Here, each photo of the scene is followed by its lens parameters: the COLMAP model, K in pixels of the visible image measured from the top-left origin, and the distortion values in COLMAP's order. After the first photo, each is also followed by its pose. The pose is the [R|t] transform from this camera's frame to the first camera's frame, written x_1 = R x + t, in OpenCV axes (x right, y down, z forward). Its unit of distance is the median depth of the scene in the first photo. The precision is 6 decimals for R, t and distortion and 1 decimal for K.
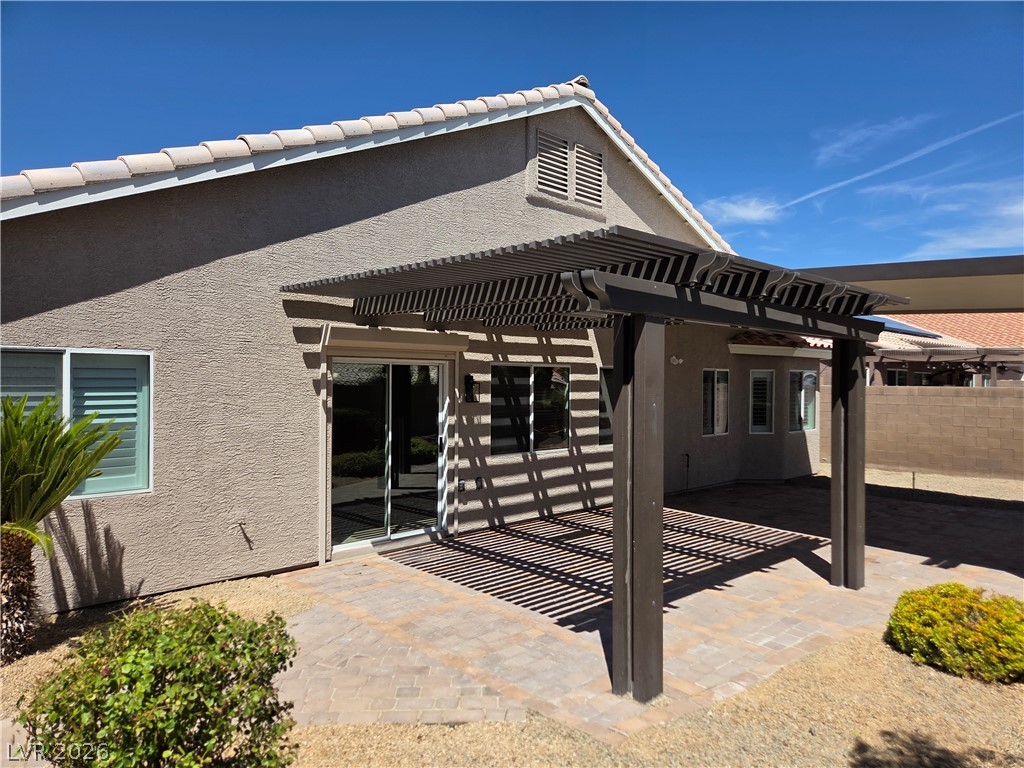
lens RADIAL K [[682.0, 0, 521.3], [0, 682.0, 385.3], [0, 0, 1]] dist [0.068282, -0.059615]
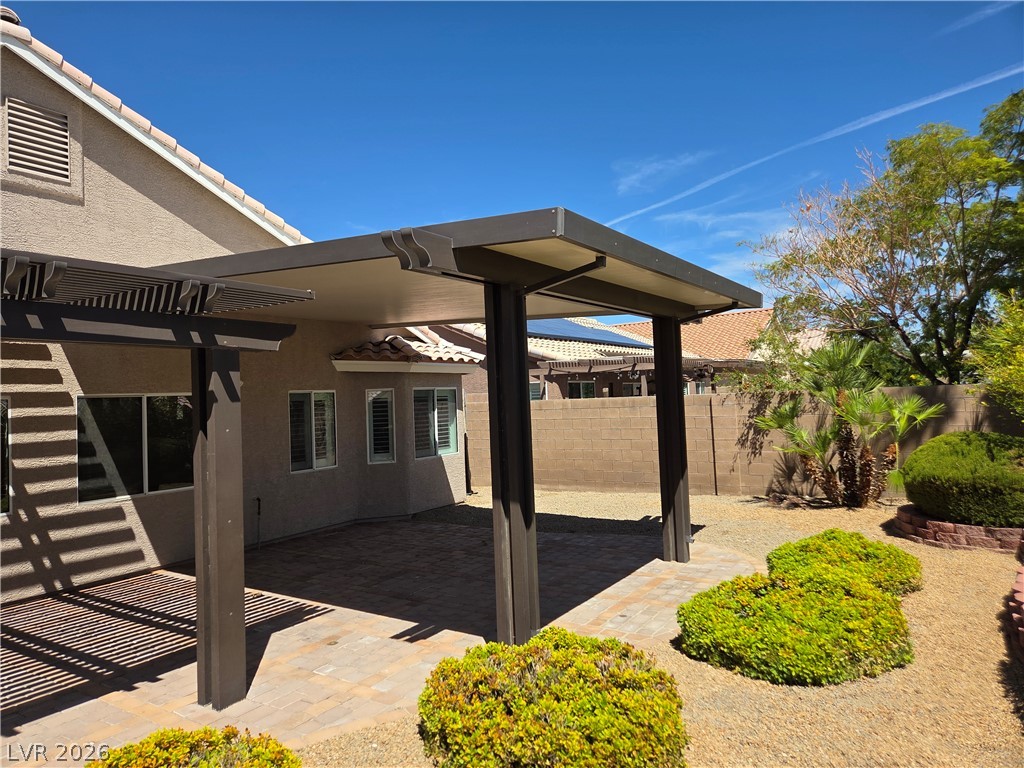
lens RADIAL K [[685.9, 0, 504.8], [0, 685.9, 373.6], [0, 0, 1]] dist [0.069337, -0.057774]
pose [[0.973701, -0.037907, 0.224656, 0.459762], [0.048621, 0.997919, -0.042352, 0.003688], [-0.222583, 0.052161, 0.973517, 0.179445]]
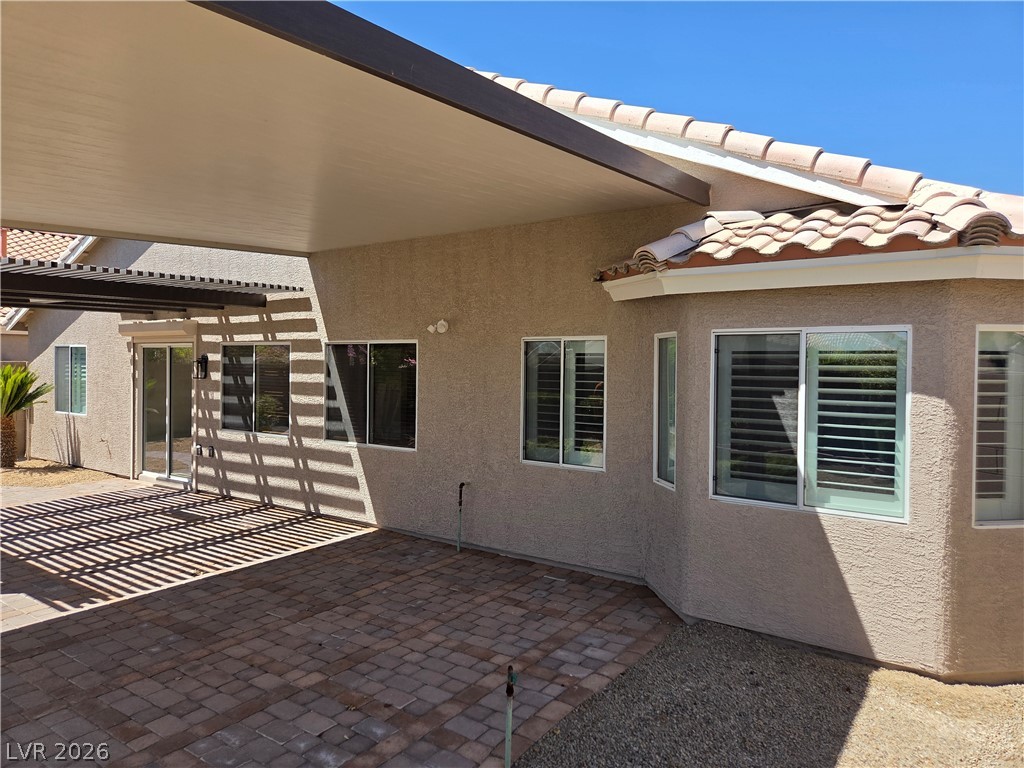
lens RADIAL K [[698.8, 0, 509.2], [0, 698.8, 373.9], [0, 0, 1]] dist [0.076918, -0.064430]
pose [[0.172051, 0.007499, -0.985060, 1.117091], [-0.015504, 0.999868, 0.004904, 0.002490], [0.984966, 0.014428, 0.172144, 1.238796]]
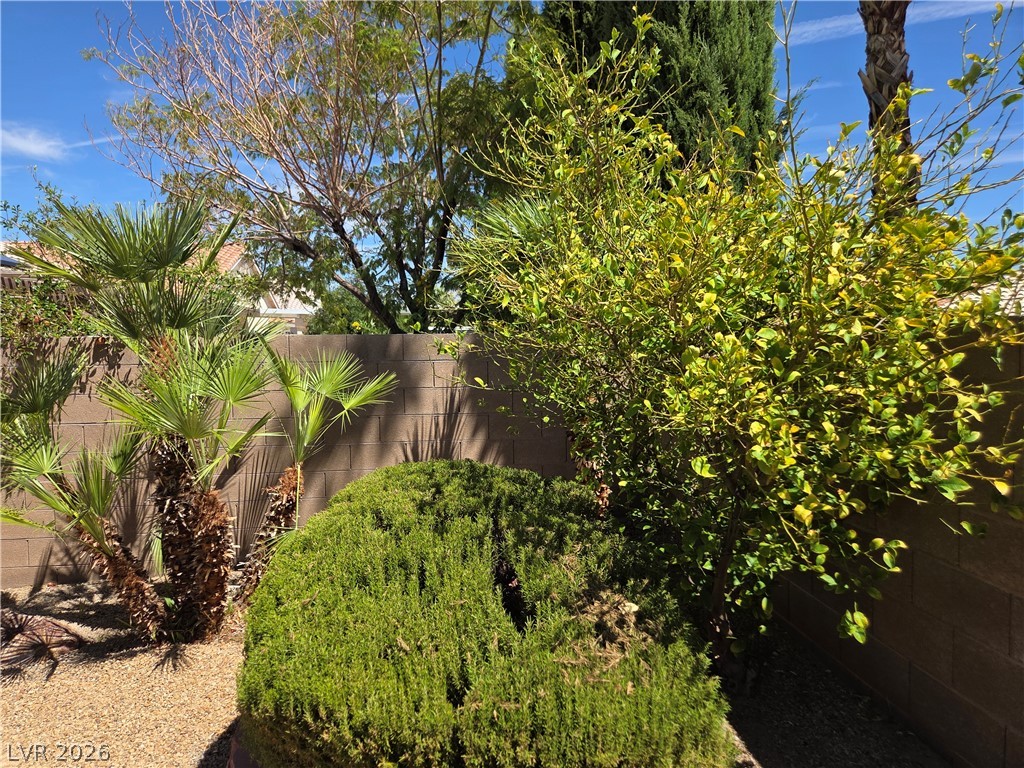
lens RADIAL K [[690.4, 0, 509.8], [0, 690.4, 372.5], [0, 0, 1]] dist [0.061907, -0.059789]
pose [[0.606959, -0.056069, 0.792753, 1.035777], [0.025212, 0.998365, 0.051308, 0.014308], [-0.794333, -0.011155, 0.607380, 0.733454]]
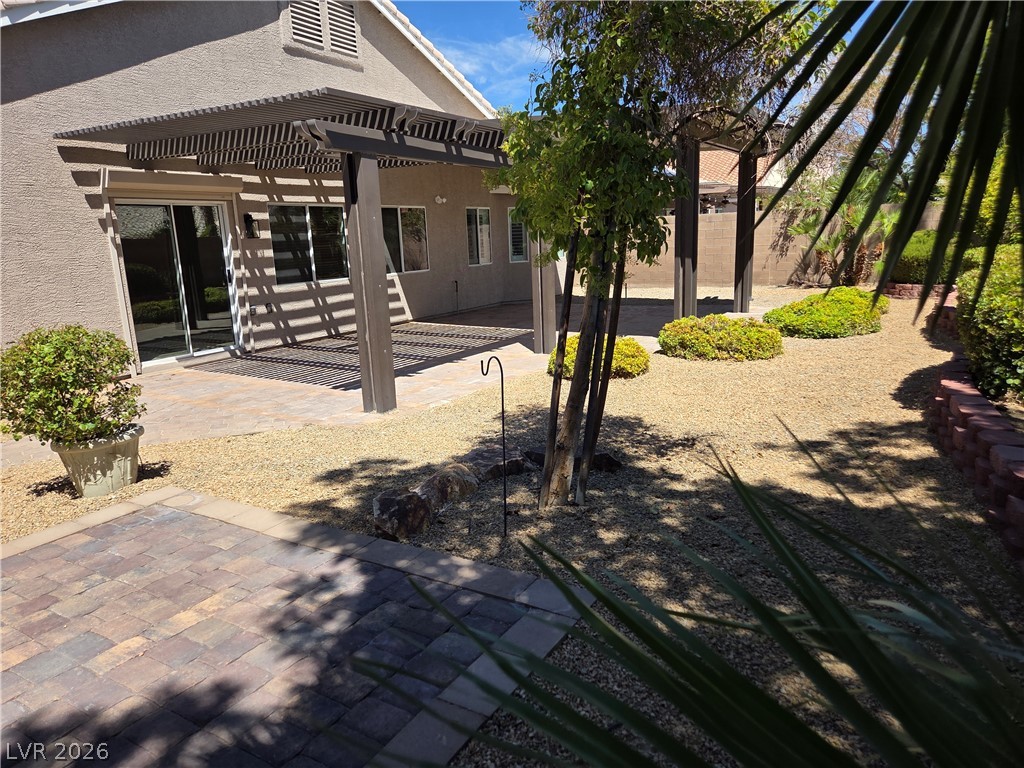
lens RADIAL K [[684.2, 0, 516.0], [0, 684.2, 375.0], [0, 0, 1]] dist [0.066815, -0.057901]
pose [[0.964981, -0.095590, 0.244284, 0.046933], [0.046878, 0.979092, 0.197944, 0.039299], [-0.258098, -0.179561, 0.949286, -0.259758]]
